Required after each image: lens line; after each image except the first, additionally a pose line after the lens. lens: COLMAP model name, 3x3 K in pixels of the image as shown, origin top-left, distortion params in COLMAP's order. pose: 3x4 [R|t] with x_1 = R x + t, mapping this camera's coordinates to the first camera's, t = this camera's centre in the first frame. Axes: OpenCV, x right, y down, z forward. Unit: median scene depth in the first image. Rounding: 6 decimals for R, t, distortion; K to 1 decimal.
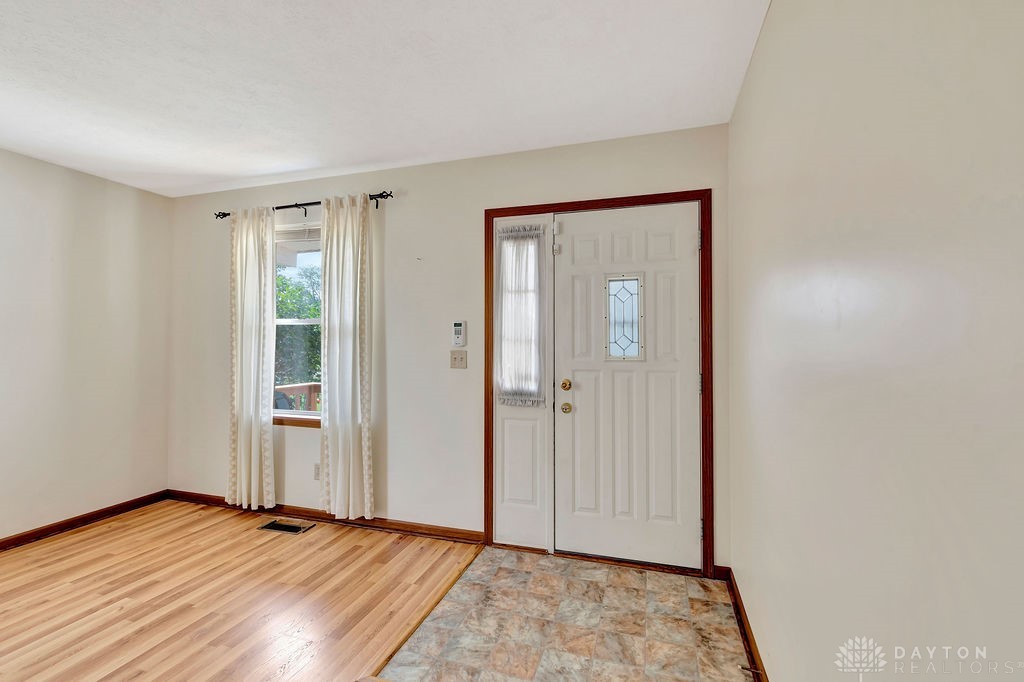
lens RADIAL K [[460.9, 0, 513.9], [0, 460.9, 340.0], [0, 0, 1]] dist [-0.004855, -0.000565]
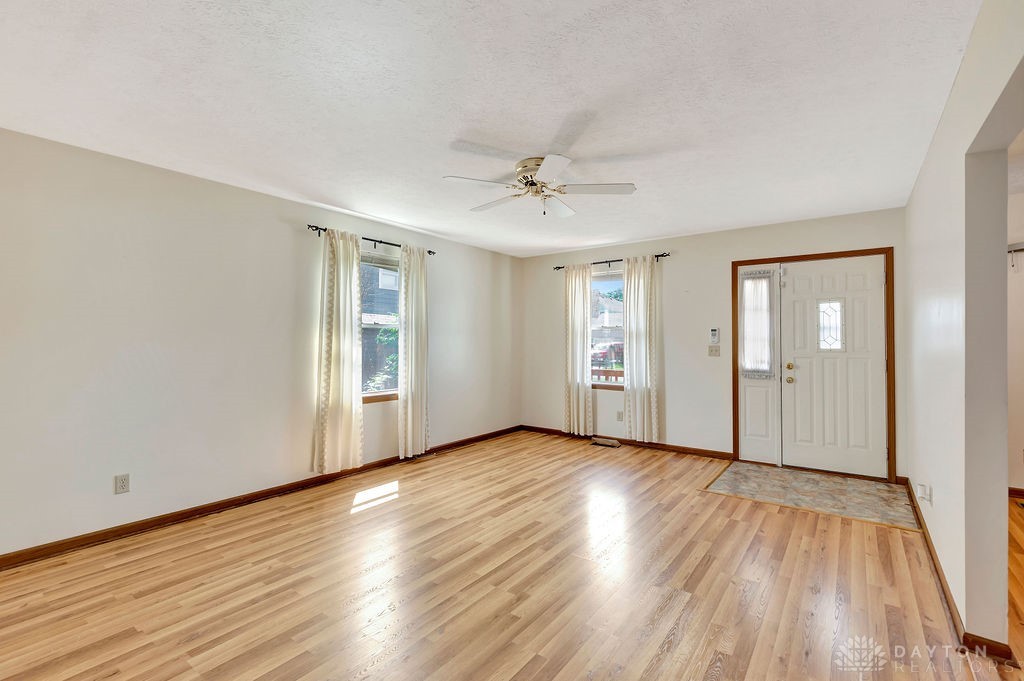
lens RADIAL K [[460.9, 0, 508.7], [0, 460.9, 336.9], [0, 0, 1]] dist [-0.004855, -0.000565]
pose [[0.938439, -0.005953, -0.345394, -0.252658], [0.007268, 0.999970, 0.002512, -0.018614], [0.345369, -0.004867, 0.938454, -0.868743]]
